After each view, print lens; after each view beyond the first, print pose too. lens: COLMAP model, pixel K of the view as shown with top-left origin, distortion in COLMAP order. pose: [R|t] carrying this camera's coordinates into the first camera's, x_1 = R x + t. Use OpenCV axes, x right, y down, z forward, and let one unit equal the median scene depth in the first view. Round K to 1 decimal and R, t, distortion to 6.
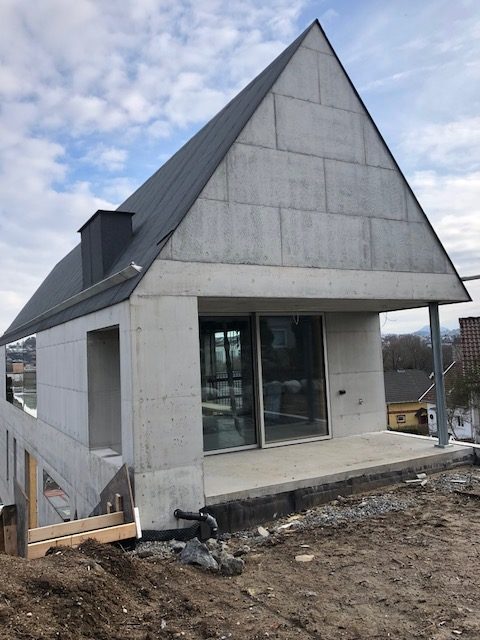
lens RADIAL K [[533.4, 0, 240.0], [0, 533.4, 320.0], [0, 0, 1]] dist [0.005872, 0.004550]
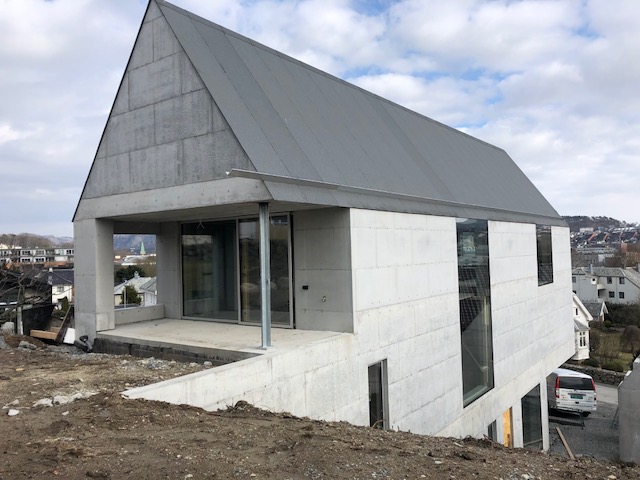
lens RADIAL K [[533.4, 0, 320.0], [0, 533.4, 240.0], [0, 0, 1]] dist [0.005872, 0.004550]
pose [[0.416620, 0.013567, -0.908979, 1.481243], [0.065689, 0.996826, 0.044986, -0.002430], [0.906704, -0.078452, 0.414407, 0.779099]]
